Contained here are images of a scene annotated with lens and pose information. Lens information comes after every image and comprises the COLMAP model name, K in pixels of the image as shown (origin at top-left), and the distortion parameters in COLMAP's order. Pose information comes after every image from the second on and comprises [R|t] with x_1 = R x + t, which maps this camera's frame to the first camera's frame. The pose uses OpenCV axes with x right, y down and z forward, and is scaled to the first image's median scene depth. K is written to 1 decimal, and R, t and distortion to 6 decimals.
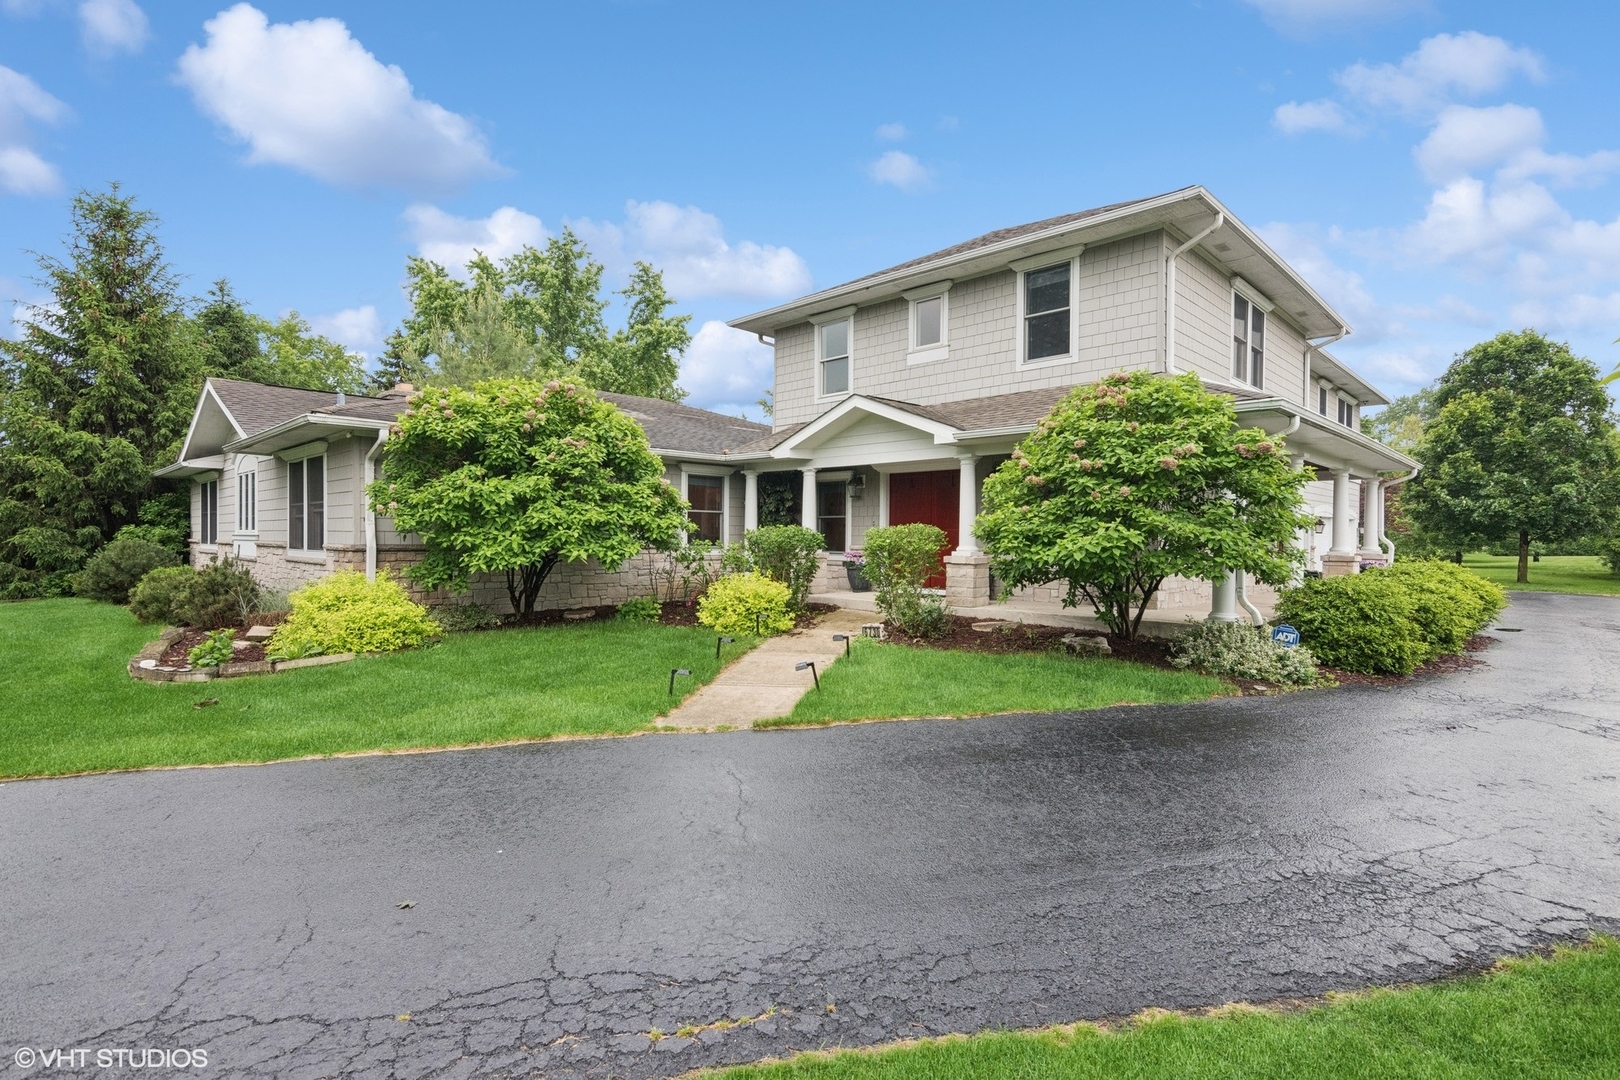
lens RADIAL K [[773.8, 0, 810.0], [0, 773.8, 525.0], [0, 0, 1]] dist [0.001447, 0.000423]
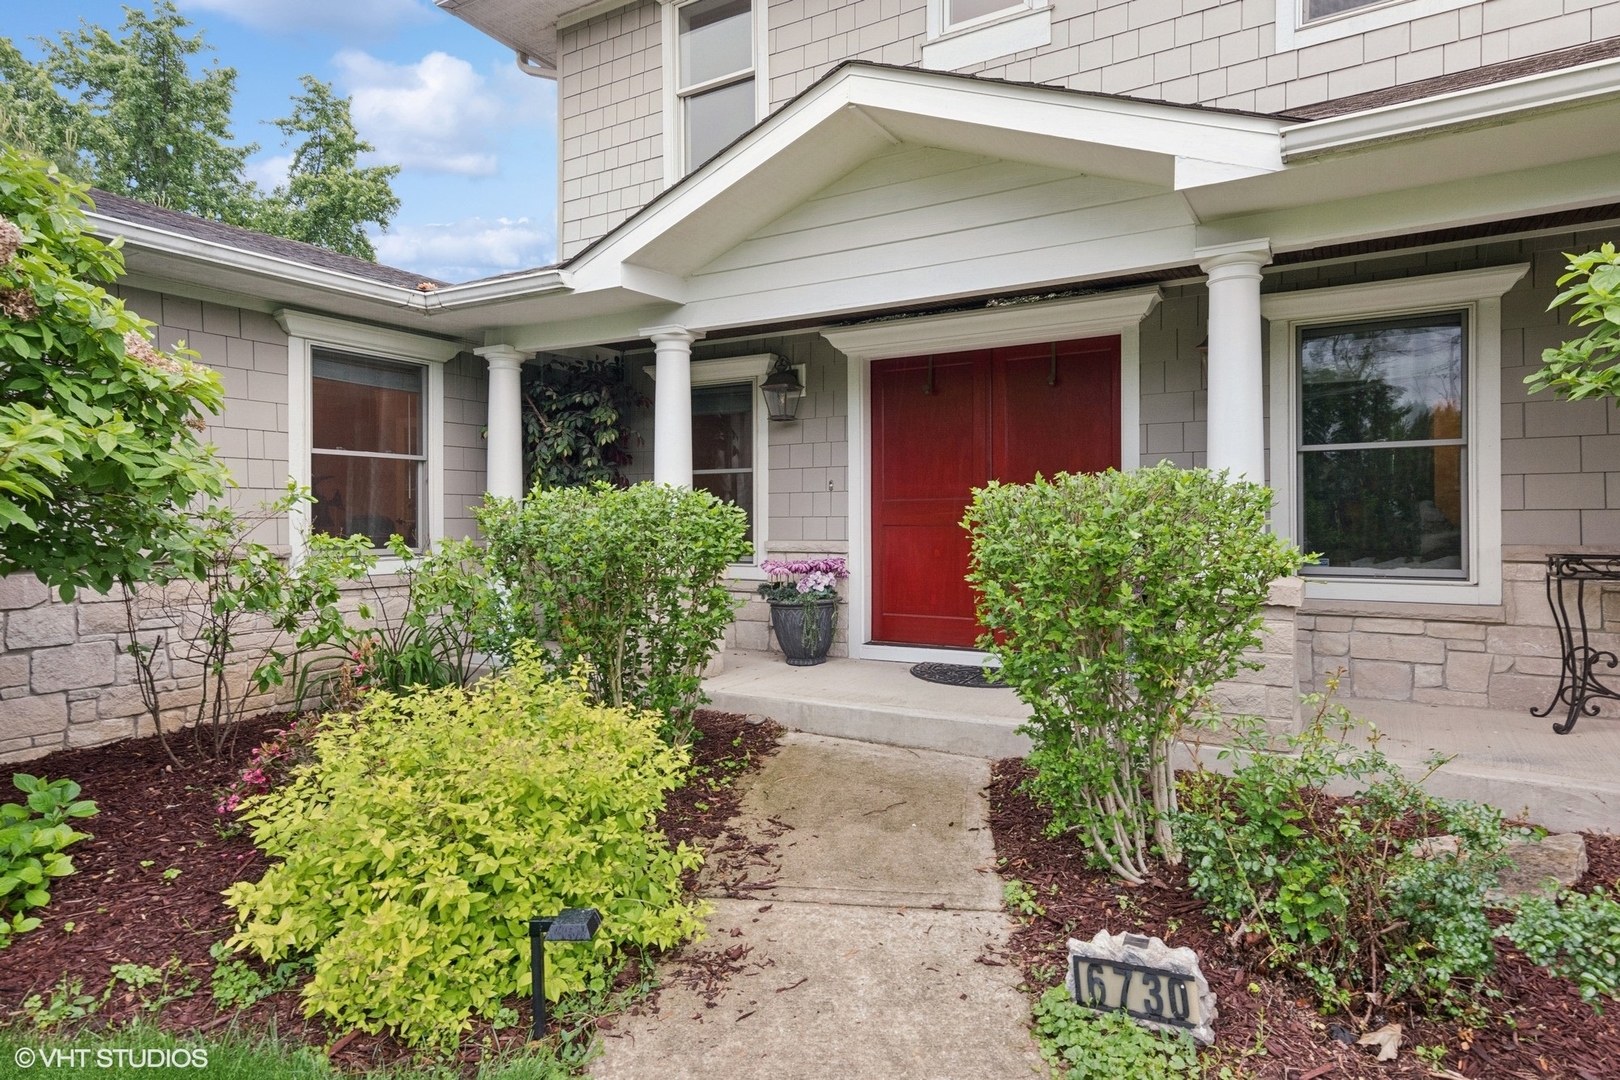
lens RADIAL K [[884.4, 0, 811.2], [0, 884.4, 508.1], [0, 0, 1]] dist [0.023105, 0.000088]
pose [[0.968043, -0.008282, 0.250649, -0.038535], [0.008151, 0.999966, 0.001562, 0.008007], [-0.250654, 0.000531, 0.968077, 0.527673]]
